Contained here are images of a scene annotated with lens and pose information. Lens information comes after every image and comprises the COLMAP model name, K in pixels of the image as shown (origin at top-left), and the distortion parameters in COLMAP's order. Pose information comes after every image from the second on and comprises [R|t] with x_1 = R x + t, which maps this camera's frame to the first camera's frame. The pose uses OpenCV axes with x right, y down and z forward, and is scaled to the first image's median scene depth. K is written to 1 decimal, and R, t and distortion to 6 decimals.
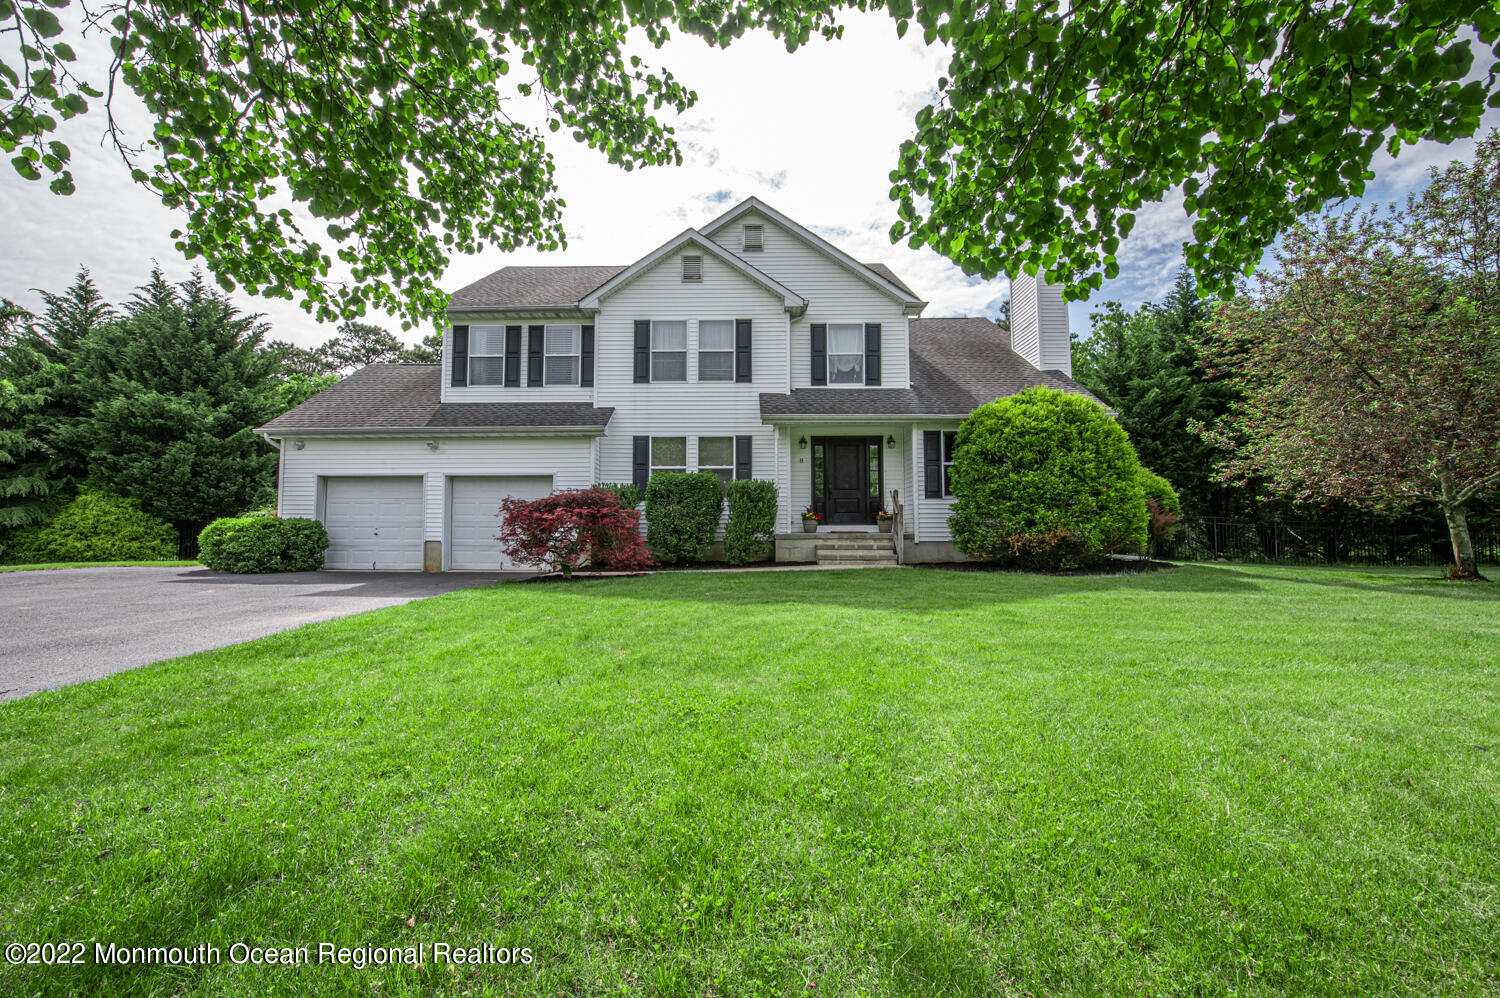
lens RADIAL K [[603.3, 0, 750.0], [0, 603.3, 499.0], [0, 0, 1]] dist [-0.013258, -0.005045]
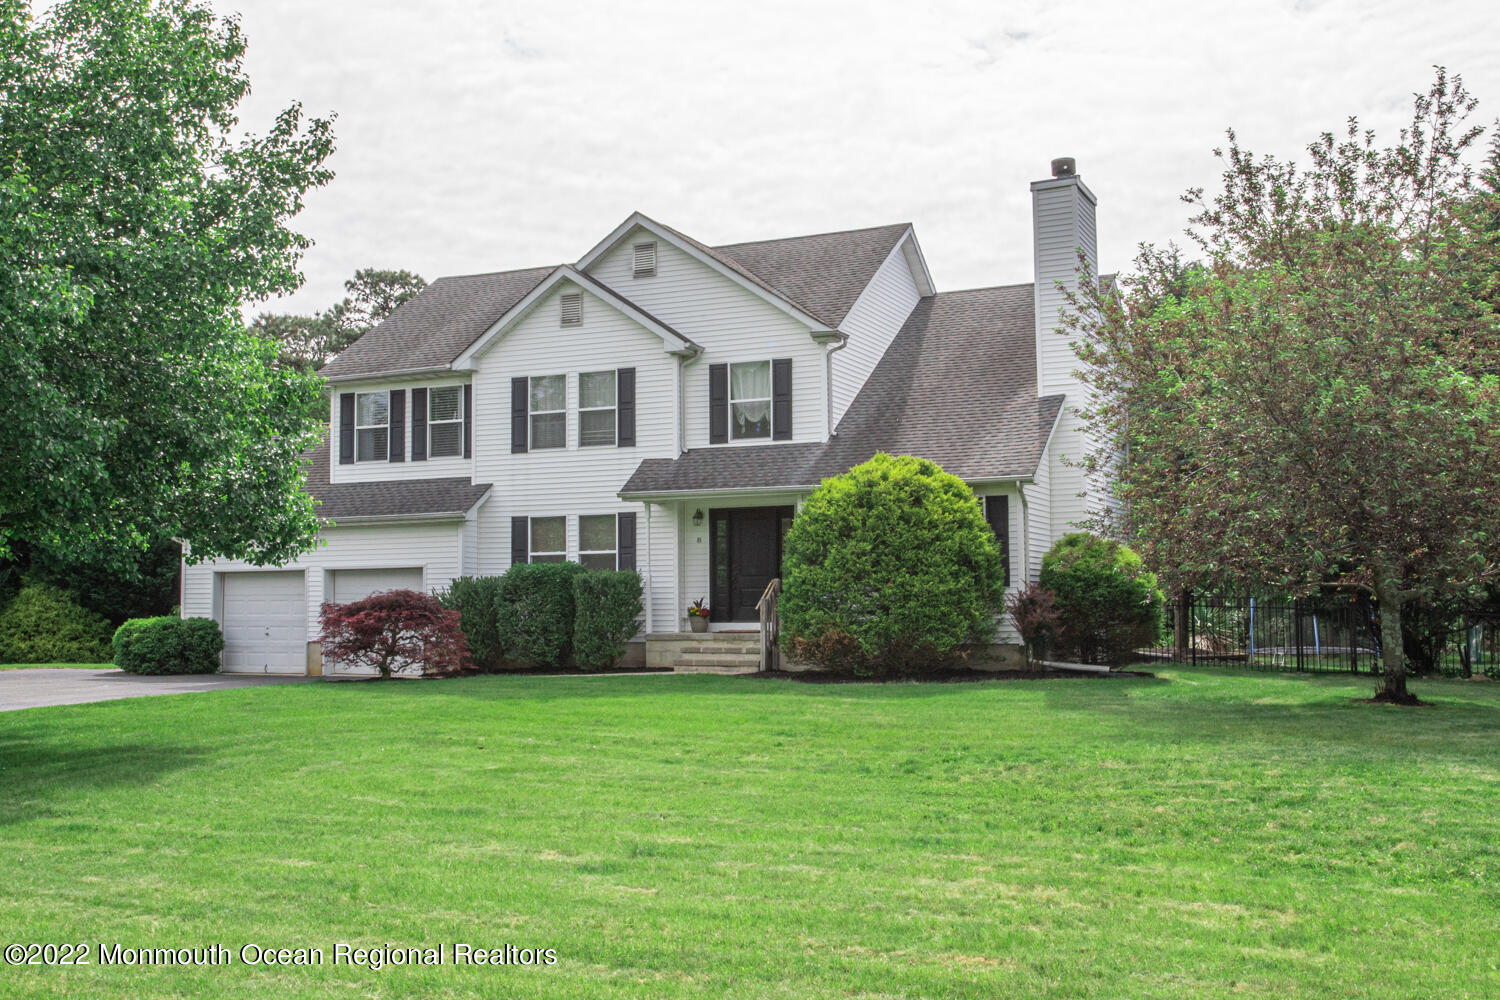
lens RADIAL K [[1530.4, 0, 750.0], [0, 1530.4, 500.0], [0, 0, 1]] dist [-0.013830, -0.008089]
pose [[0.916495, -0.035553, -0.398463, 0.954485], [0.028499, 0.999315, -0.023614, -0.067912], [0.399029, 0.010286, 0.916880, -0.816647]]
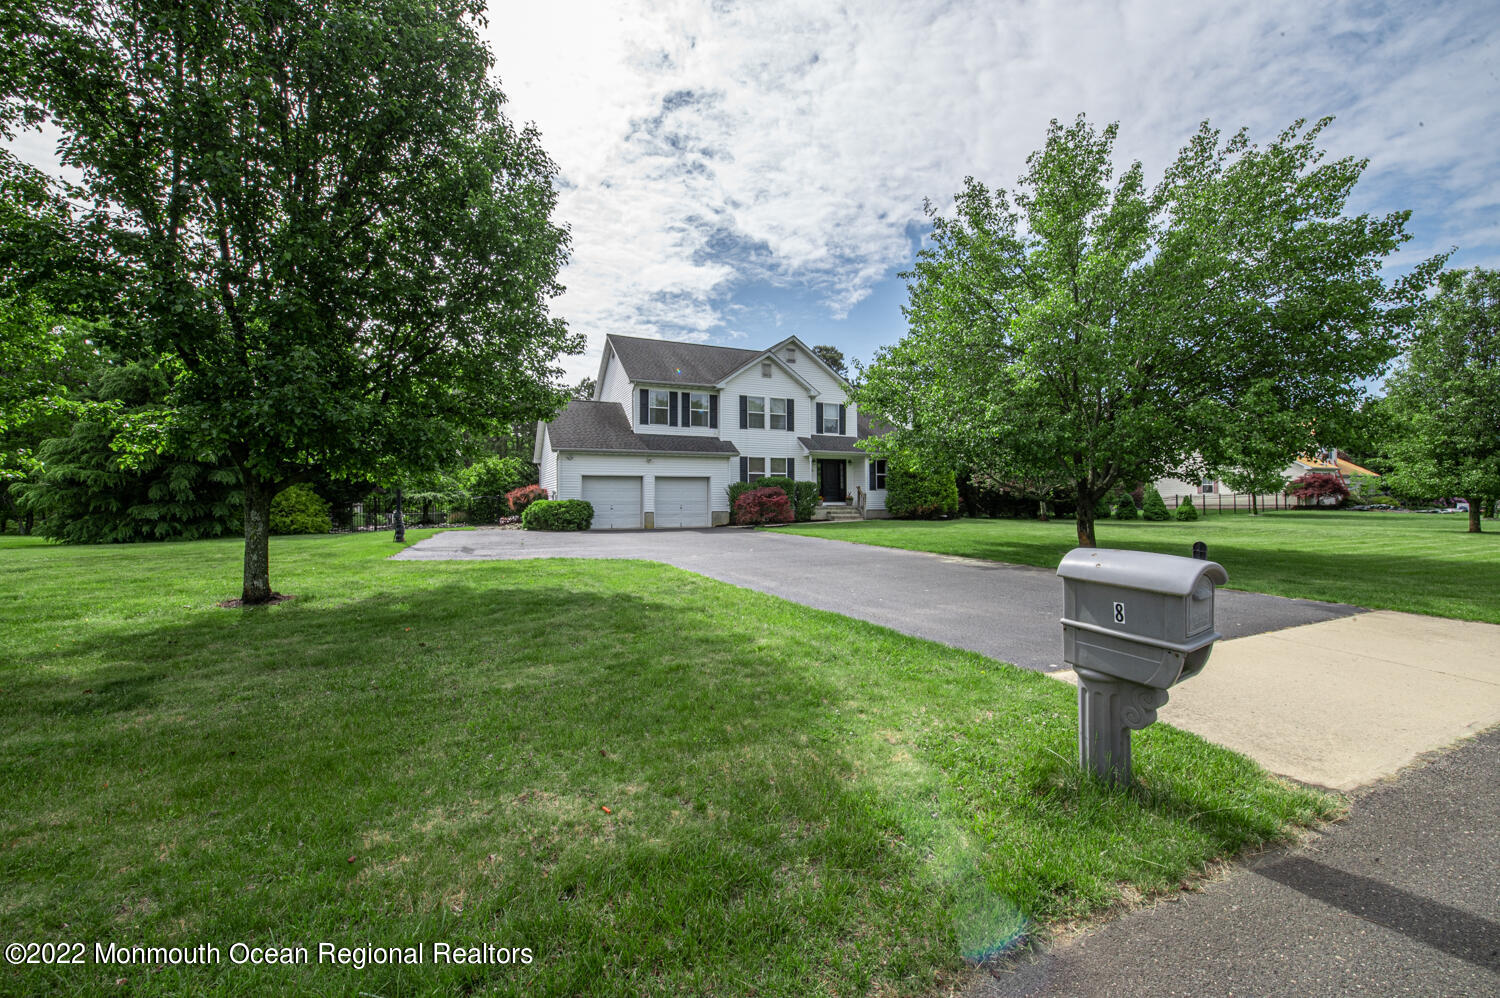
lens RADIAL K [[603.3, 0, 750.0], [0, 603.3, 499.0], [0, 0, 1]] dist [-0.013258, -0.005045]
pose [[0.902160, -0.002122, 0.431396, -0.989223], [-0.017418, 0.998993, 0.041339, -0.048785], [-0.431050, -0.044809, 0.901215, -0.749794]]
